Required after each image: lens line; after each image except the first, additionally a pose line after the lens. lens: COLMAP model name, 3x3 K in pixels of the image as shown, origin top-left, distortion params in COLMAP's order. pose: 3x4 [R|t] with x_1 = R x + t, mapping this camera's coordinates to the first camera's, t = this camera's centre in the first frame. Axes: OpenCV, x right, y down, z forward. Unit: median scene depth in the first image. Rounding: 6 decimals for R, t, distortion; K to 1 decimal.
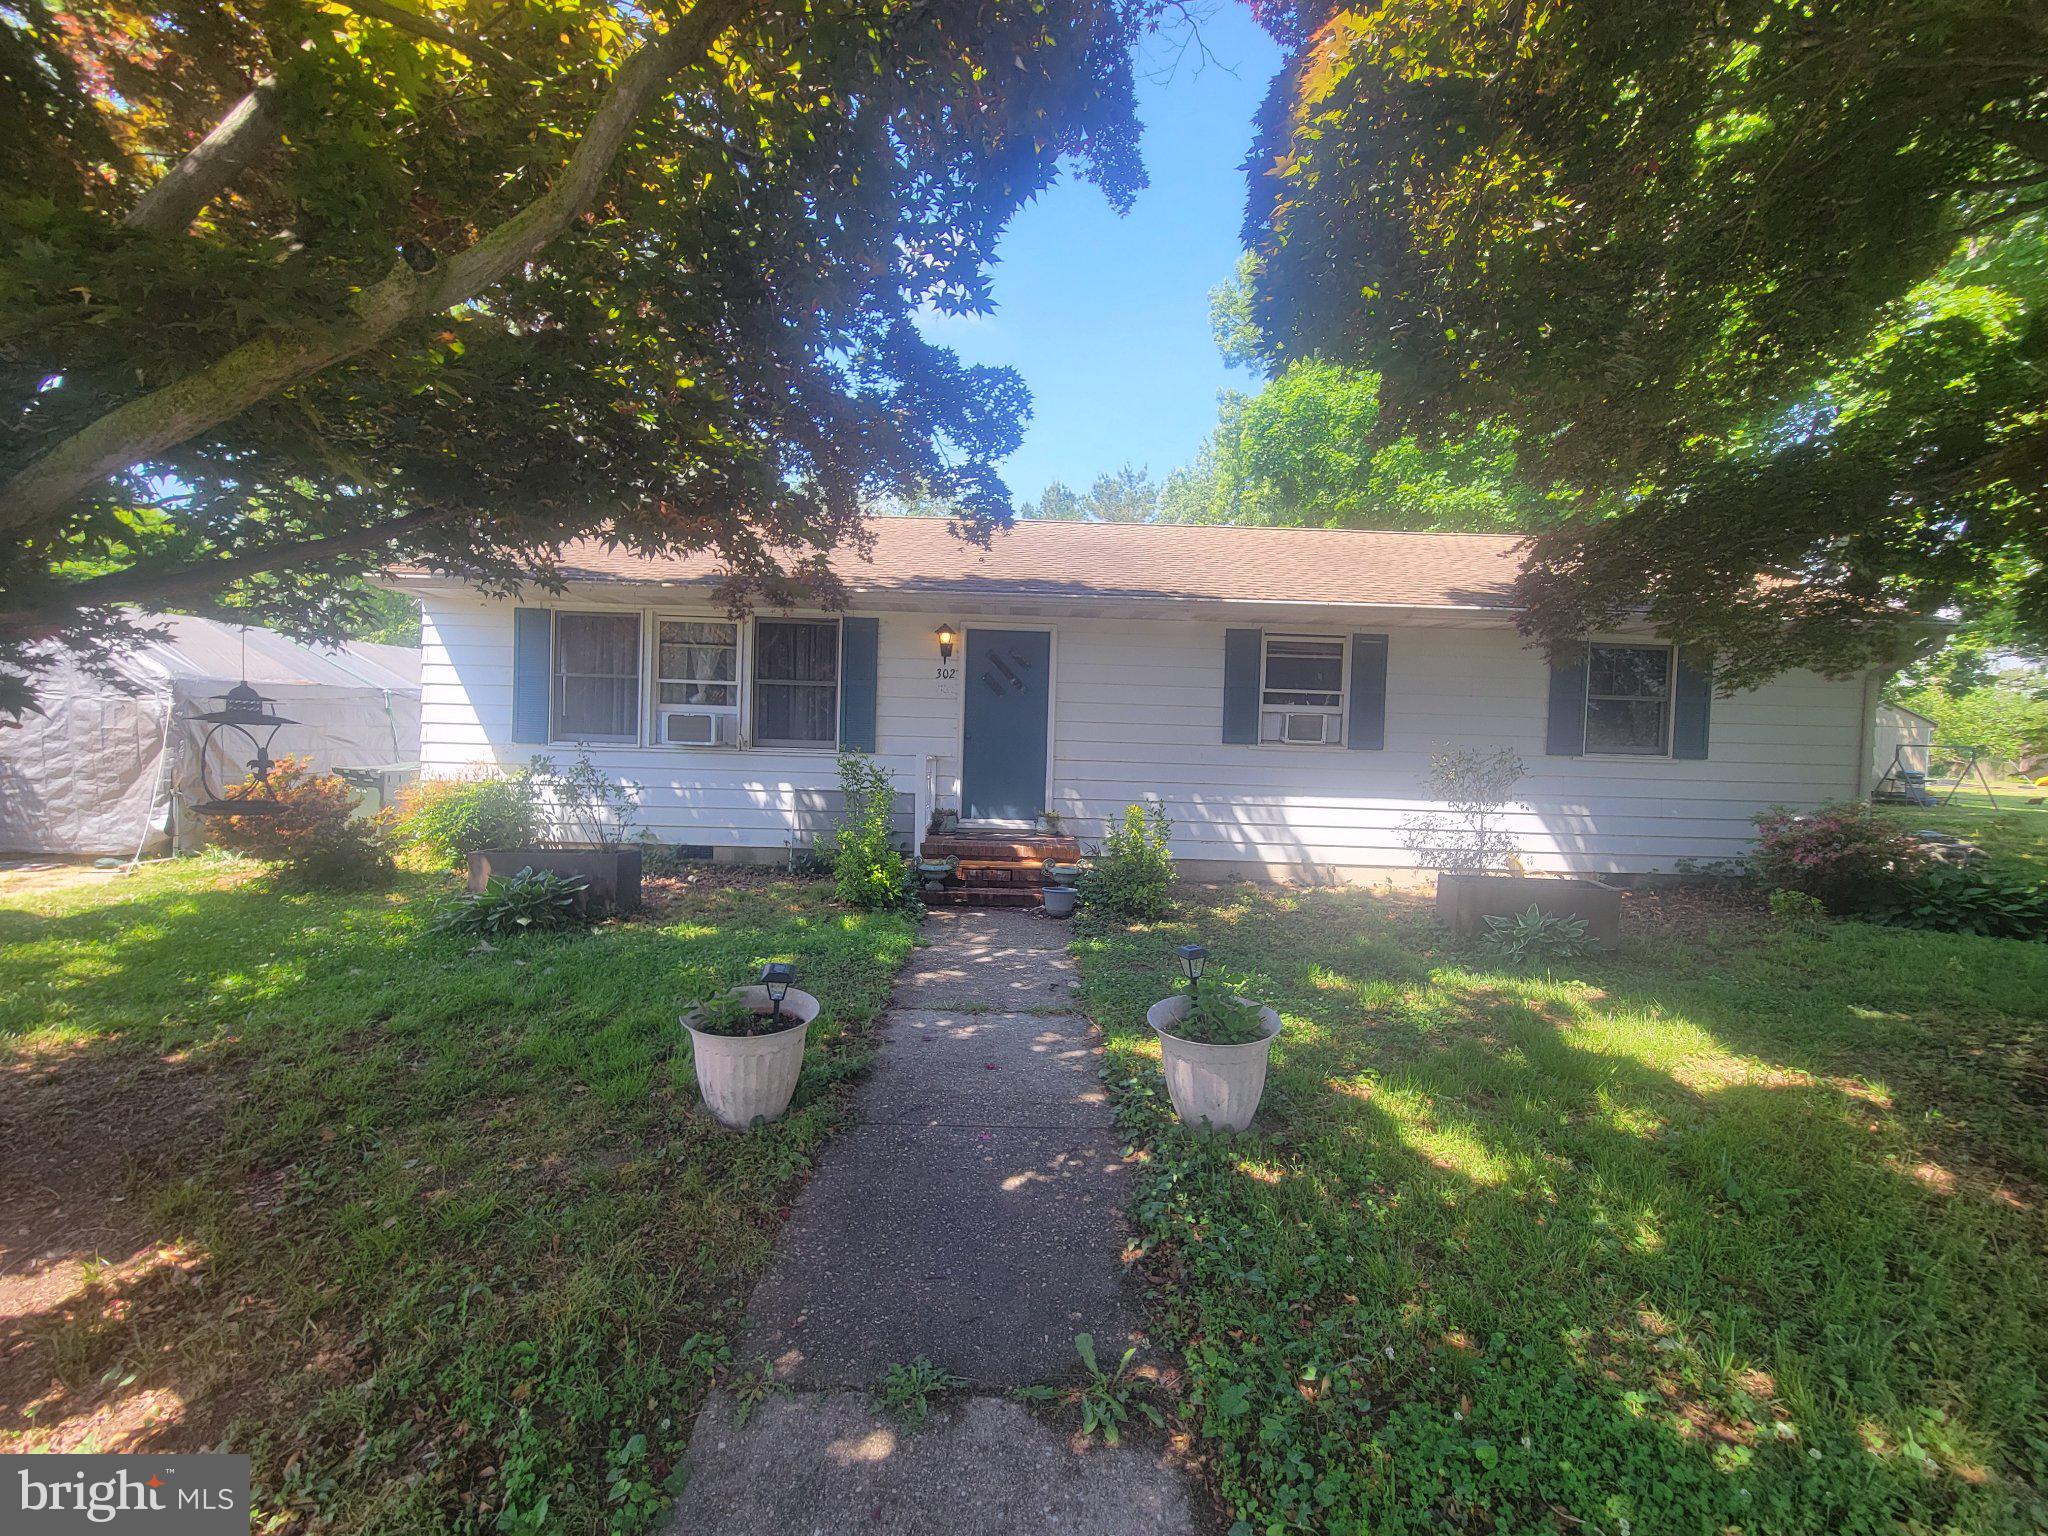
lens RADIAL K [[822.2, 0, 1007.8], [0, 822.2, 784.4], [0, 0, 1]] dist [0.001140, 0.000047]
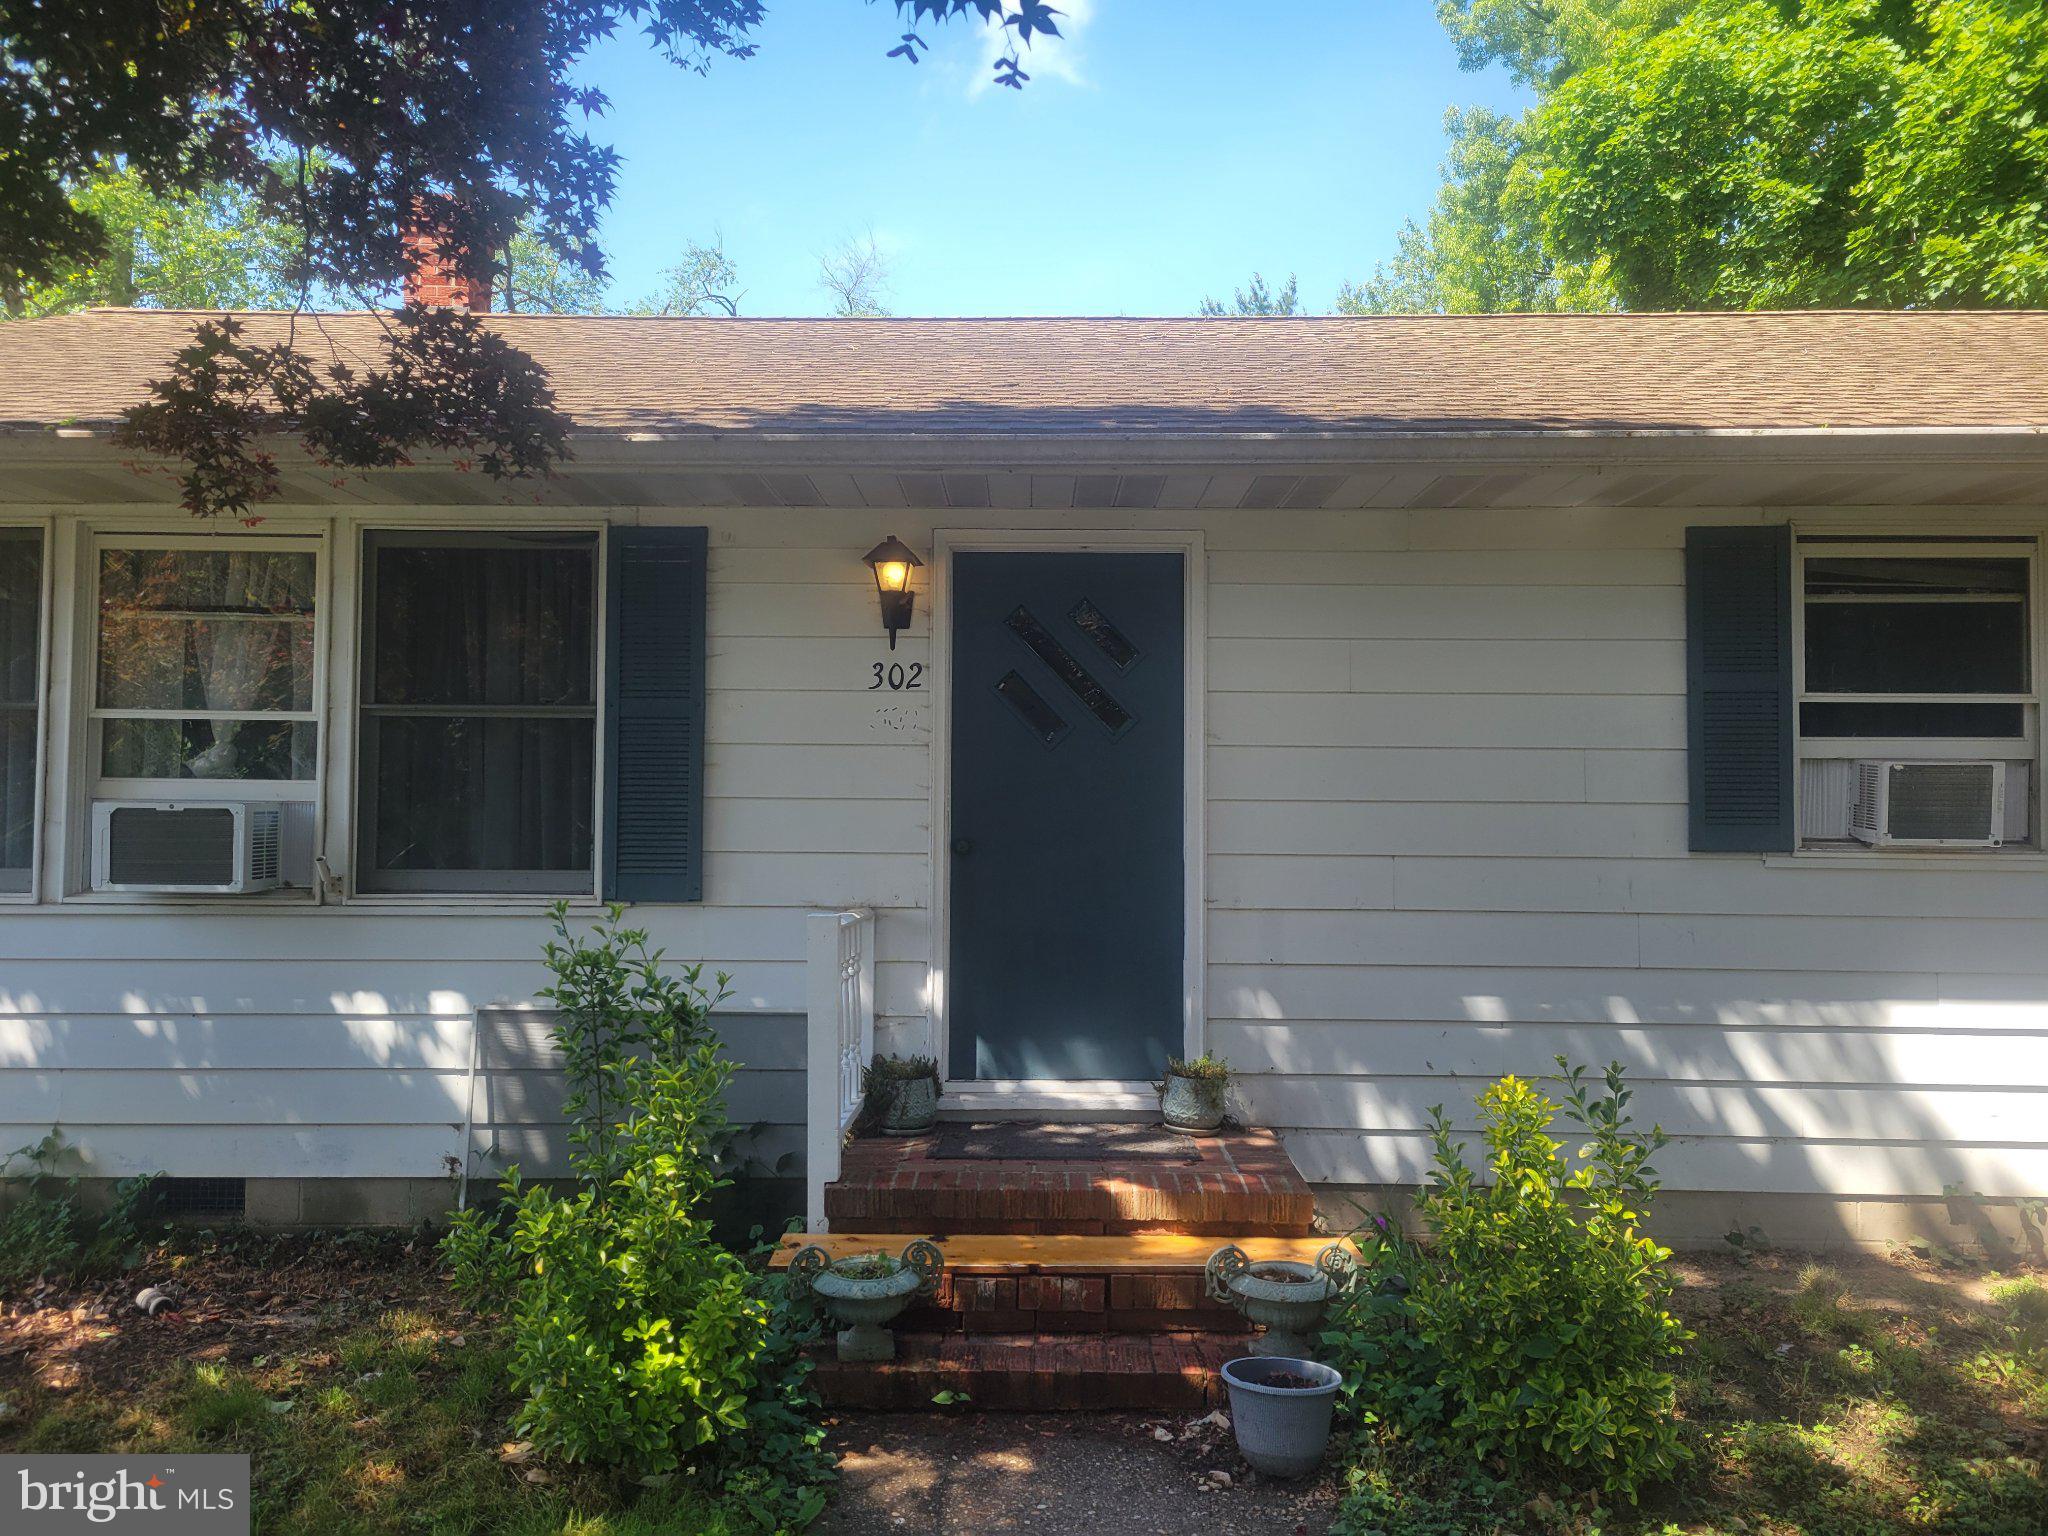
lens RADIAL K [[1549.4, 0, 1029.9], [0, 1549.4, 770.0], [0, 0, 1]] dist [-0.005083, -0.003049]
pose [[0.999683, -0.024898, -0.003633, -0.016005], [0.024501, 0.996107, -0.084676, -0.035311], [0.005728, 0.084560, 0.996402, 0.335757]]
